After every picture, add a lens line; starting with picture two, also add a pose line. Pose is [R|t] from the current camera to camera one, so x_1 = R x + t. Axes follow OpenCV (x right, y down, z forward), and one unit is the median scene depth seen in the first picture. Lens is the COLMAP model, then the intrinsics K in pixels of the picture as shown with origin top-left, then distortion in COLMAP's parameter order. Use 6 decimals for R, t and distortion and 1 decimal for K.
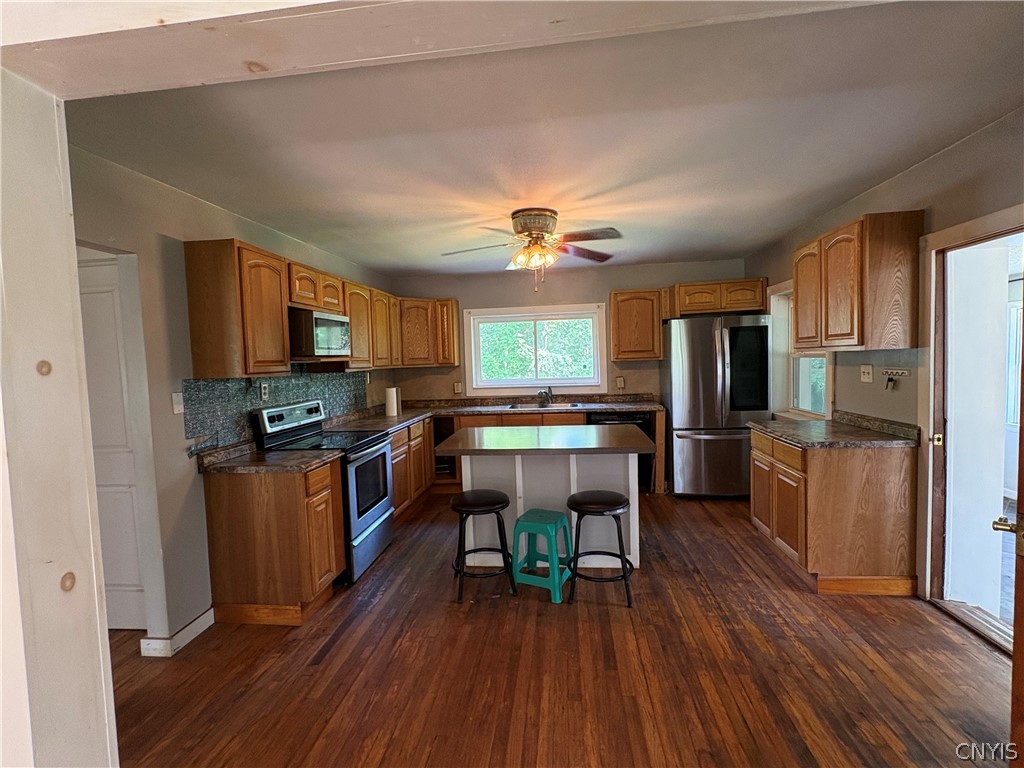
lens RADIAL K [[469.3, 0, 511.9], [0, 469.3, 382.4], [0, 0, 1]] dist [-0.000111, 0.000775]
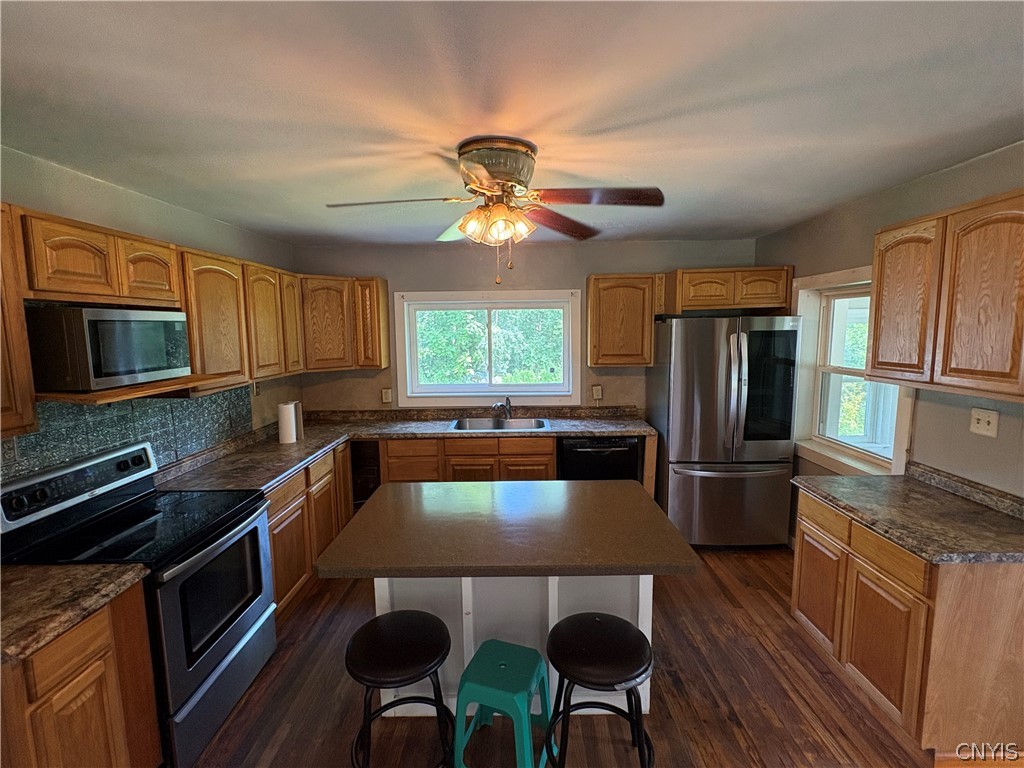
lens RADIAL K [[469.3, 0, 511.1], [0, 469.3, 383.2], [0, 0, 1]] dist [-0.000111, 0.000775]
pose [[0.994060, 0.008565, 0.108500, 0.002917], [-0.015494, 0.997882, 0.063184, -0.086011], [-0.107729, -0.064490, 0.992086, 0.325005]]
